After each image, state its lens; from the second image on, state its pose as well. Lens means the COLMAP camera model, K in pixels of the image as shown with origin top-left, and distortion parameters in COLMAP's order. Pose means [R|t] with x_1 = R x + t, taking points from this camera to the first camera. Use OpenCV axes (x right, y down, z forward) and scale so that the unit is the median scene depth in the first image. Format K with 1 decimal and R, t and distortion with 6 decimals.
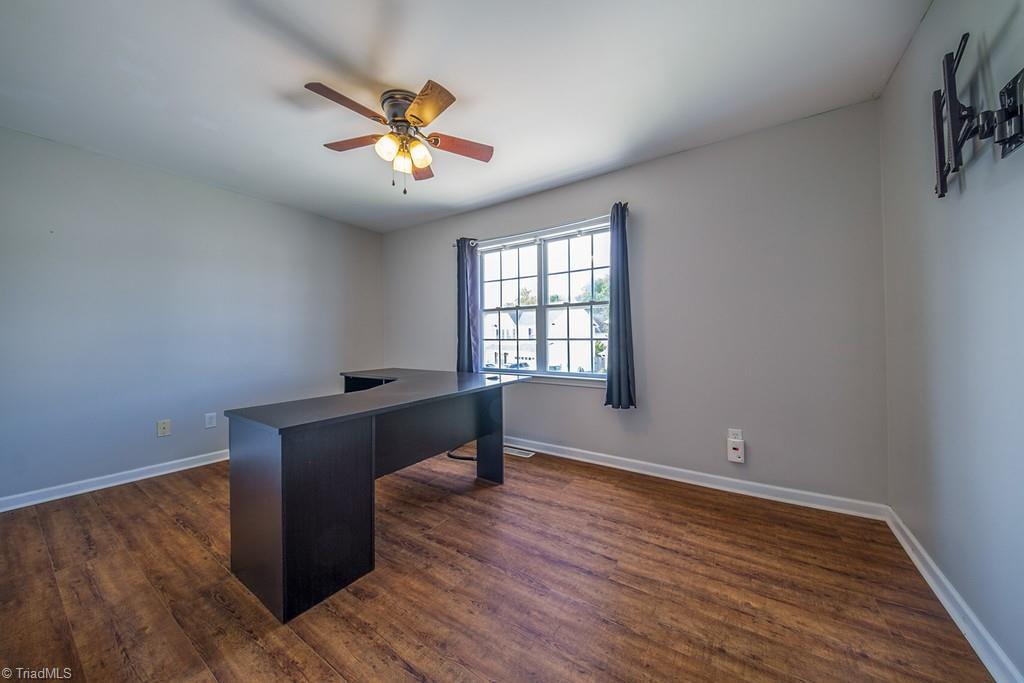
lens RADIAL K [[349.3, 0, 517.6], [0, 349.3, 335.2], [0, 0, 1]] dist [0.055011, -0.027586]
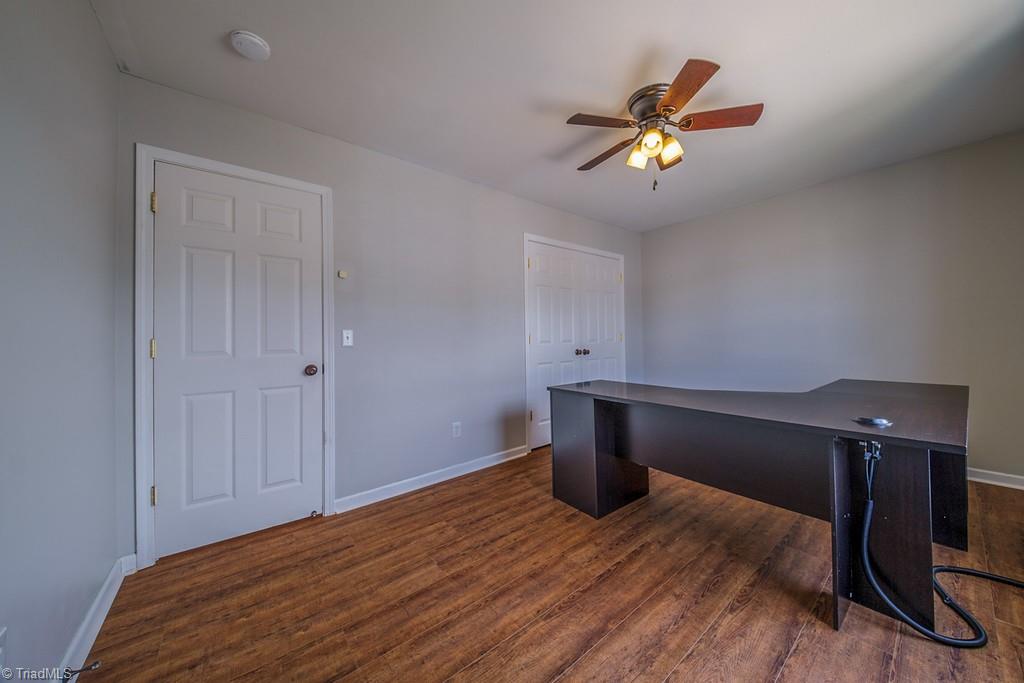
lens RADIAL K [[349.3, 0, 517.6], [0, 349.3, 335.2], [0, 0, 1]] dist [0.055011, -0.027586]
pose [[-0.310724, 0.003429, -0.950494, 0.699402], [0.026035, 0.999649, -0.004905, -0.004725], [0.950144, -0.026271, -0.310704, 0.893996]]
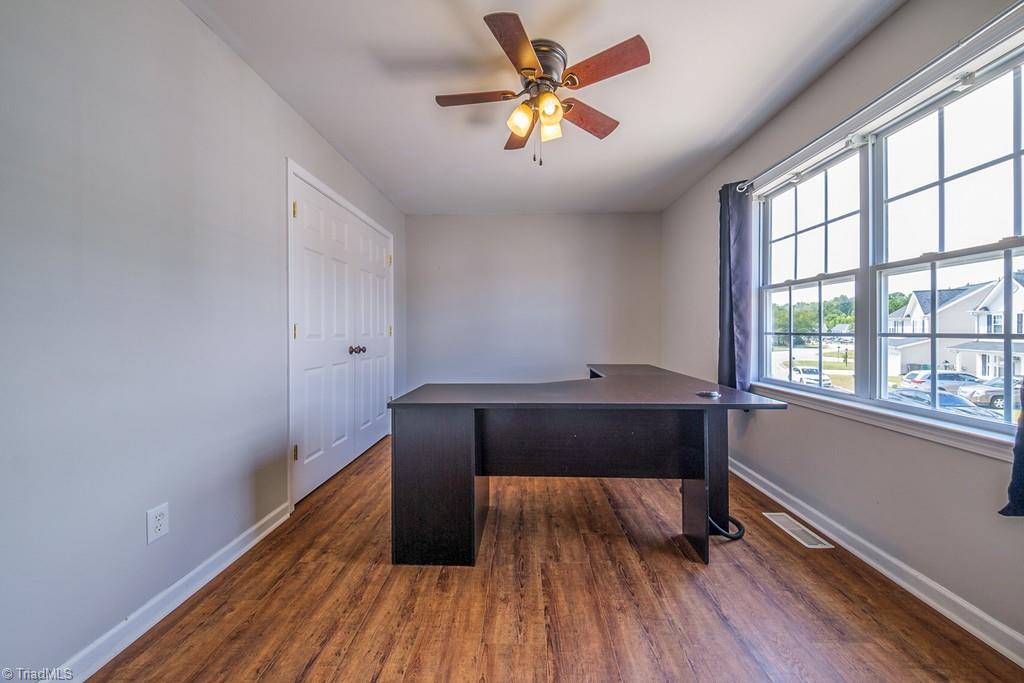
lens RADIAL K [[349.3, 0, 517.6], [0, 349.3, 335.2], [0, 0, 1]] dist [0.055011, -0.027586]
pose [[0.527039, 0.013925, -0.849727, 0.381007], [0.005205, 0.999794, 0.019613, 0.000726], [0.849825, -0.014760, 0.526858, 0.464953]]
